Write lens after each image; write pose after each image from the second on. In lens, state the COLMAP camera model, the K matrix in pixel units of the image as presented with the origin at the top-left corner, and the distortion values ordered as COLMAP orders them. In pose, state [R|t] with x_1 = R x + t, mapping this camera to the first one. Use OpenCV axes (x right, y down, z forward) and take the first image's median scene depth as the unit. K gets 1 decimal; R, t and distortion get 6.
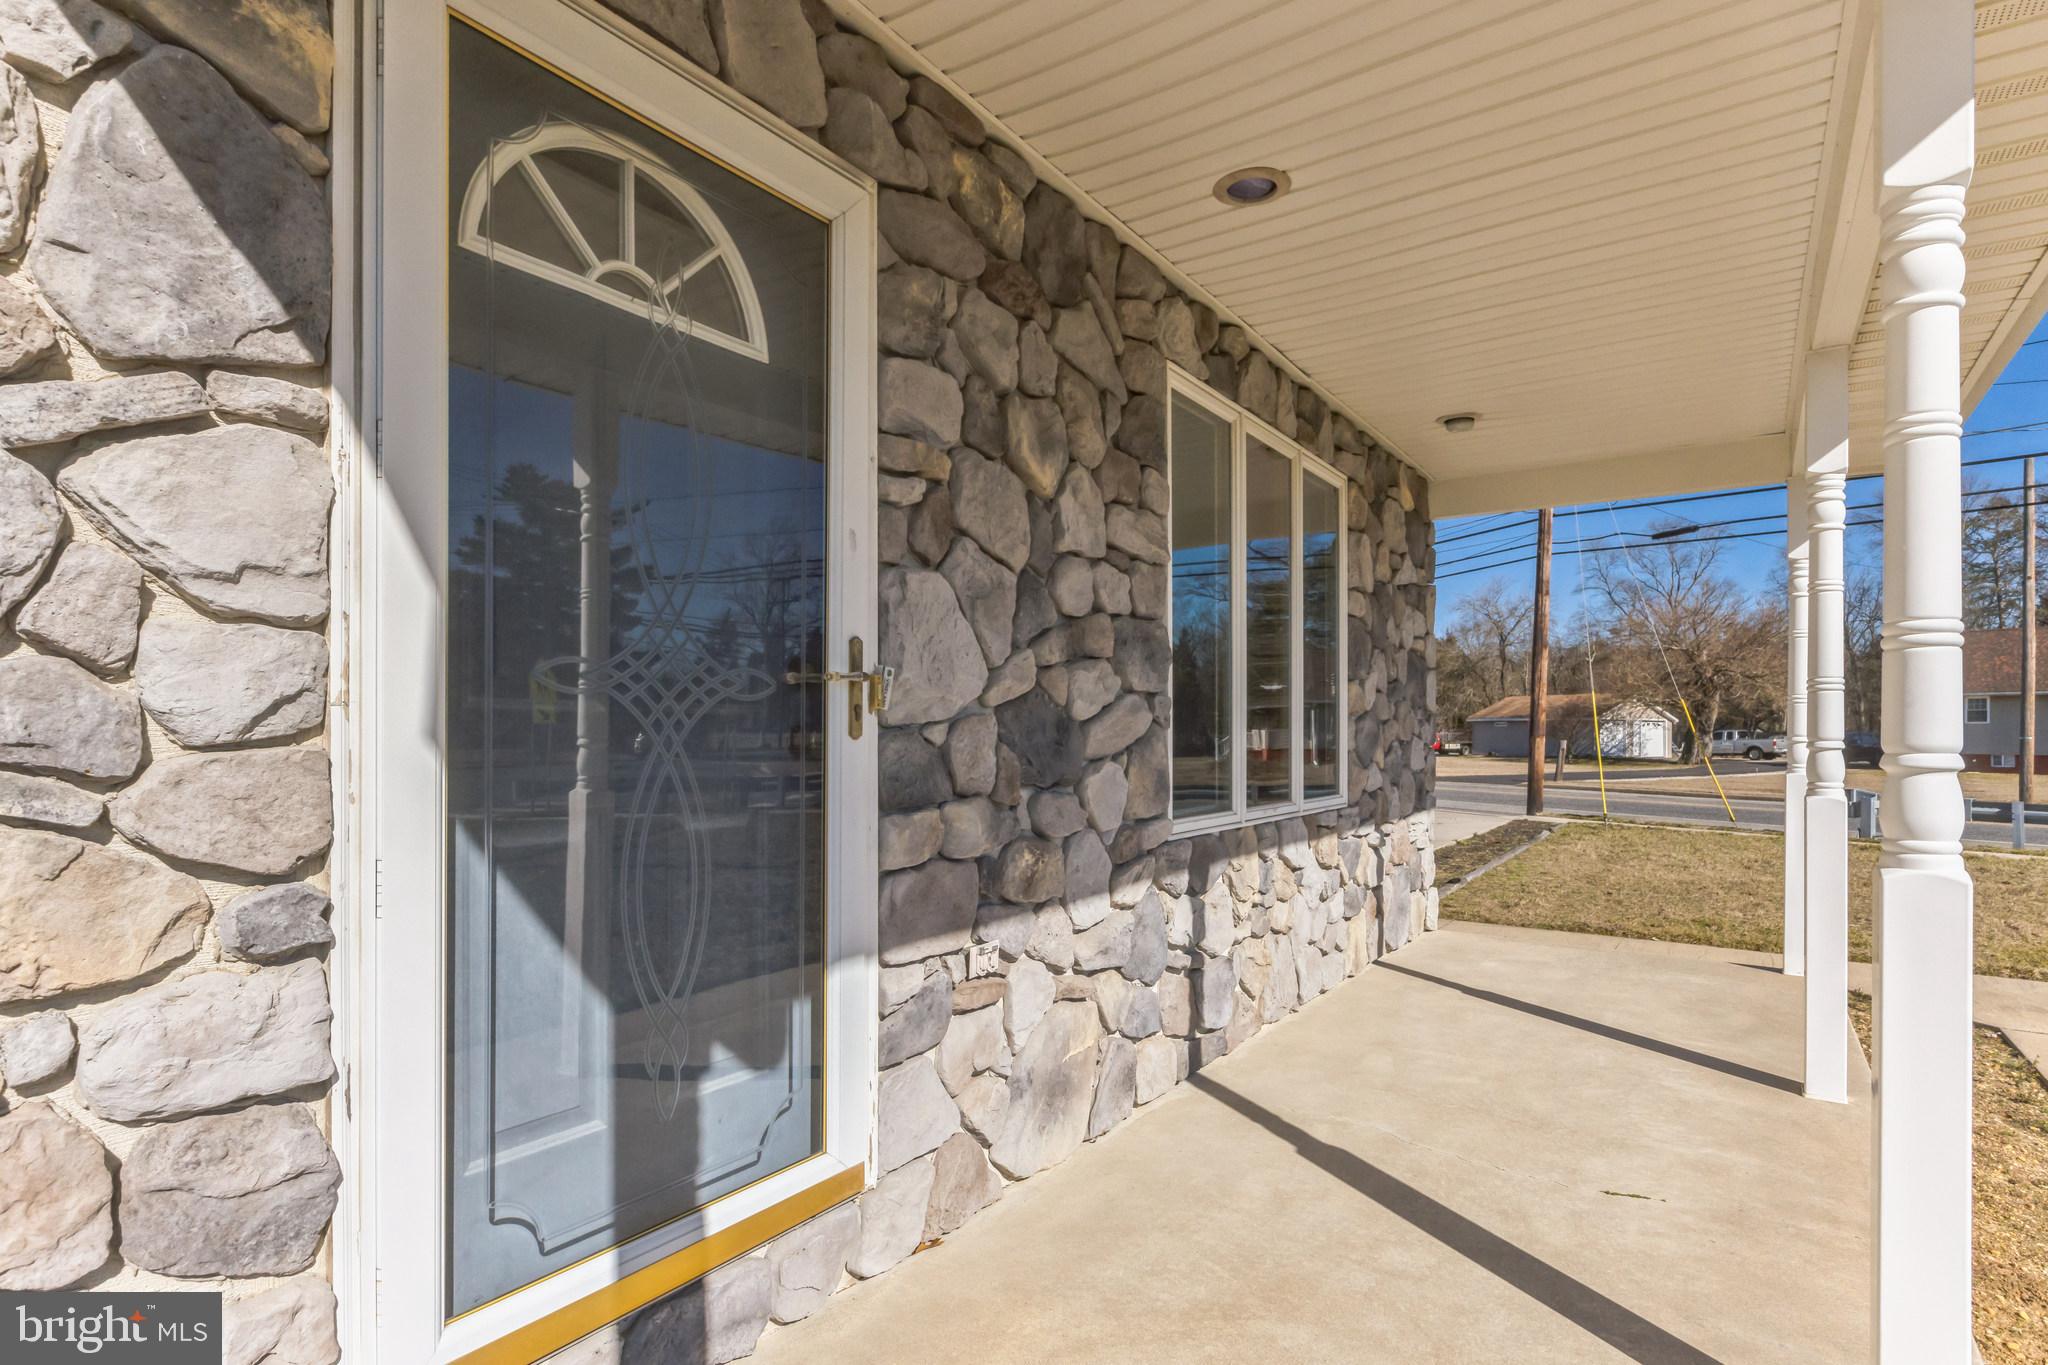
lens RADIAL K [[1036.8, 0, 1025.7], [0, 1036.8, 736.6], [0, 0, 1]] dist [-0.003398, -0.000226]
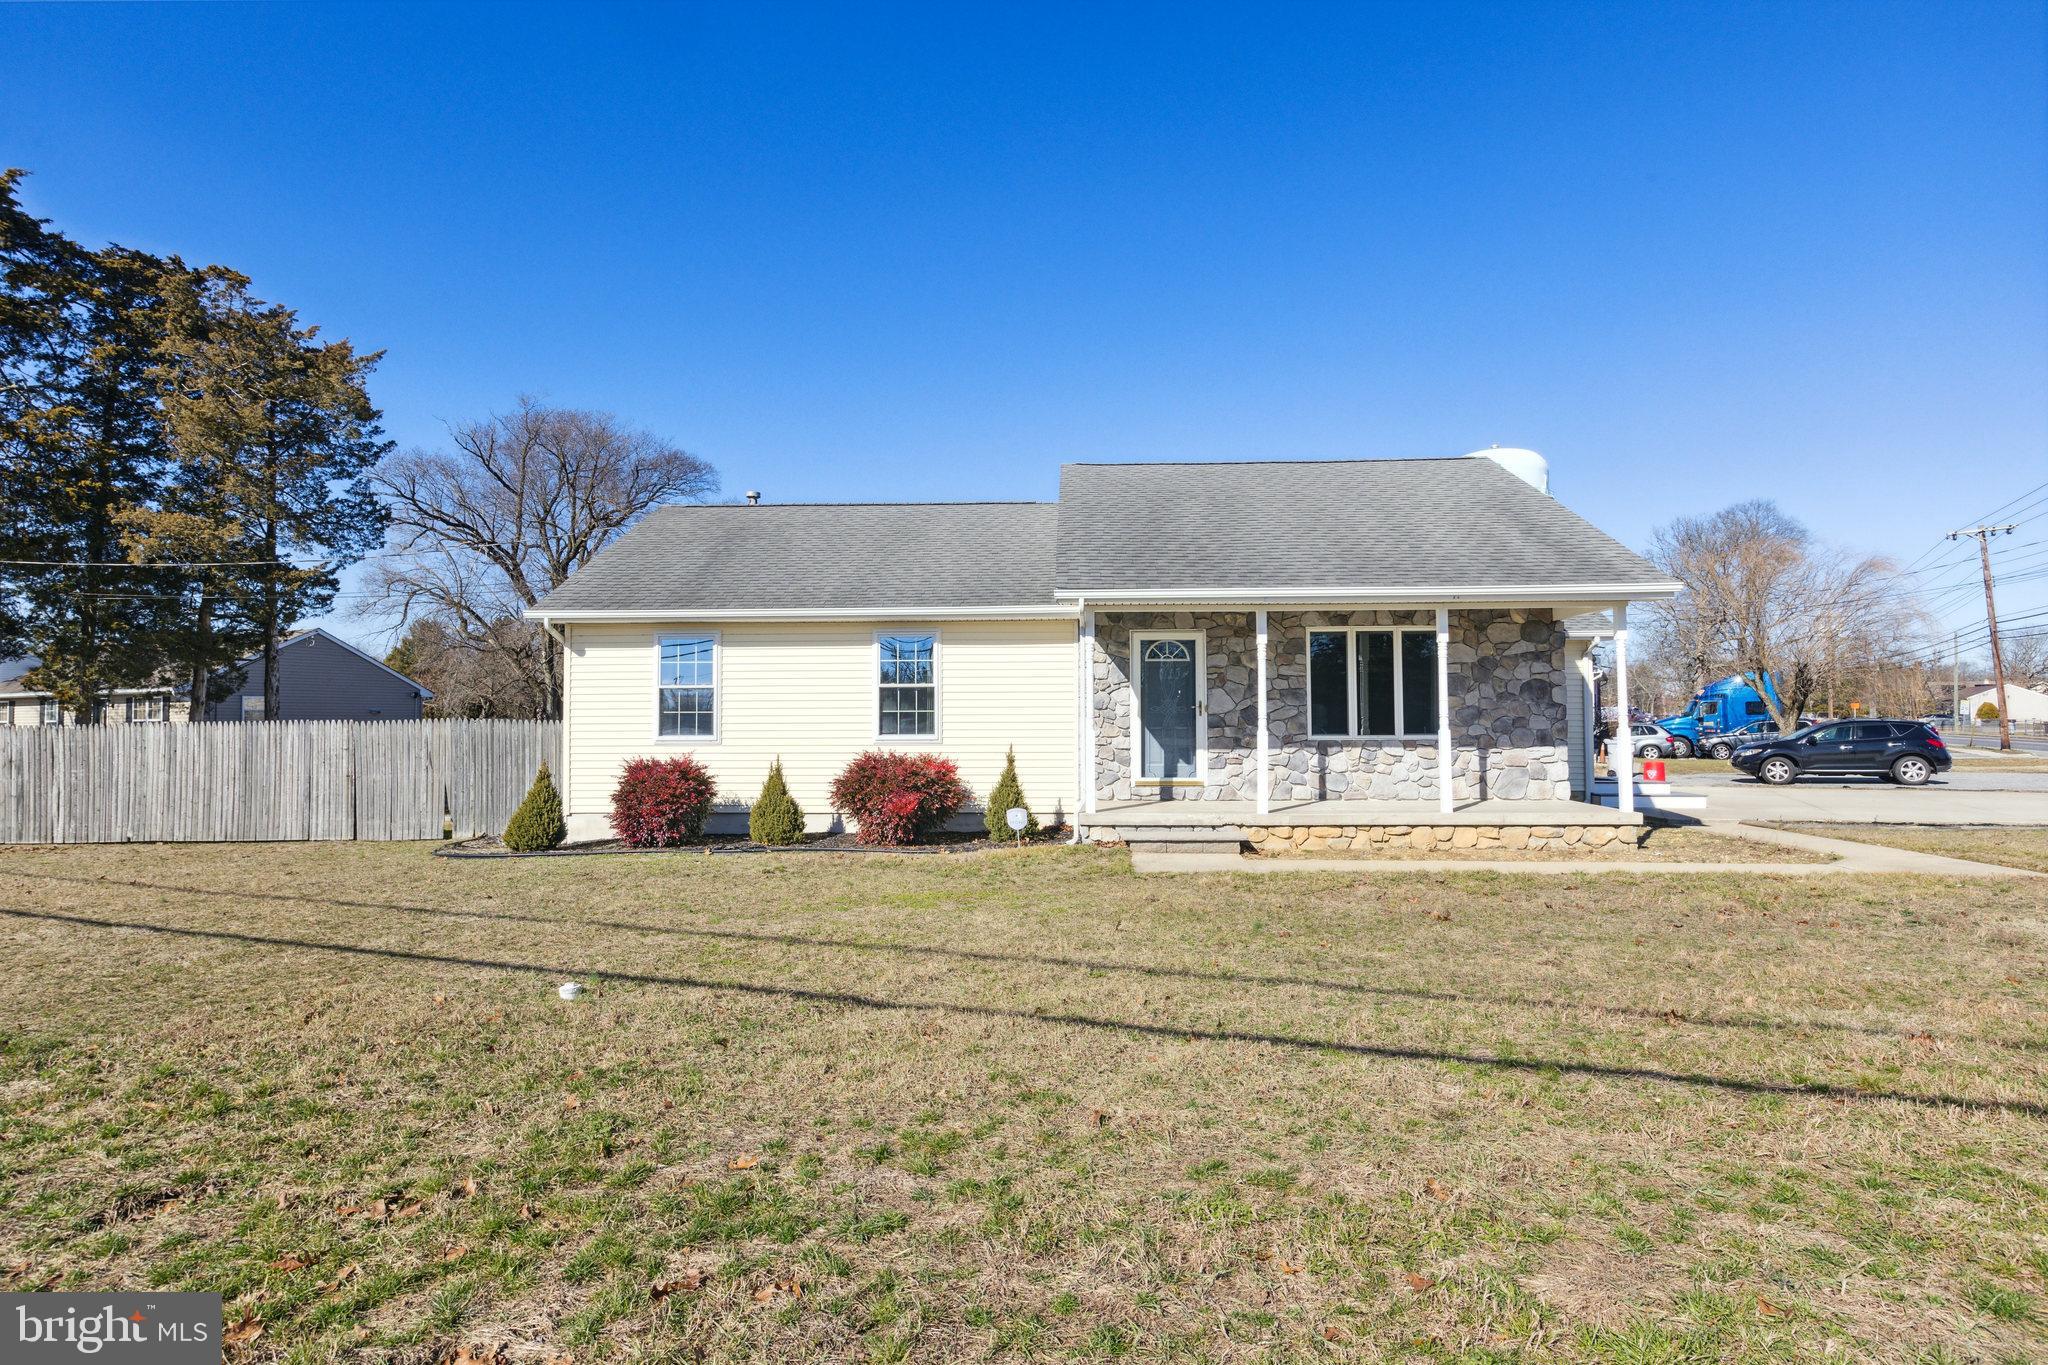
lens RADIAL K [[1102.4, 0, 1025.6], [0, 1102.4, 676.8], [0, 0, 1]] dist [0.001265, 0.001048]
pose [[0.529385, -0.033647, -0.847714, 4.327078], [0.002755, 0.999276, -0.037942, 0.012626], [0.848377, 0.017750, 0.529094, -3.050815]]
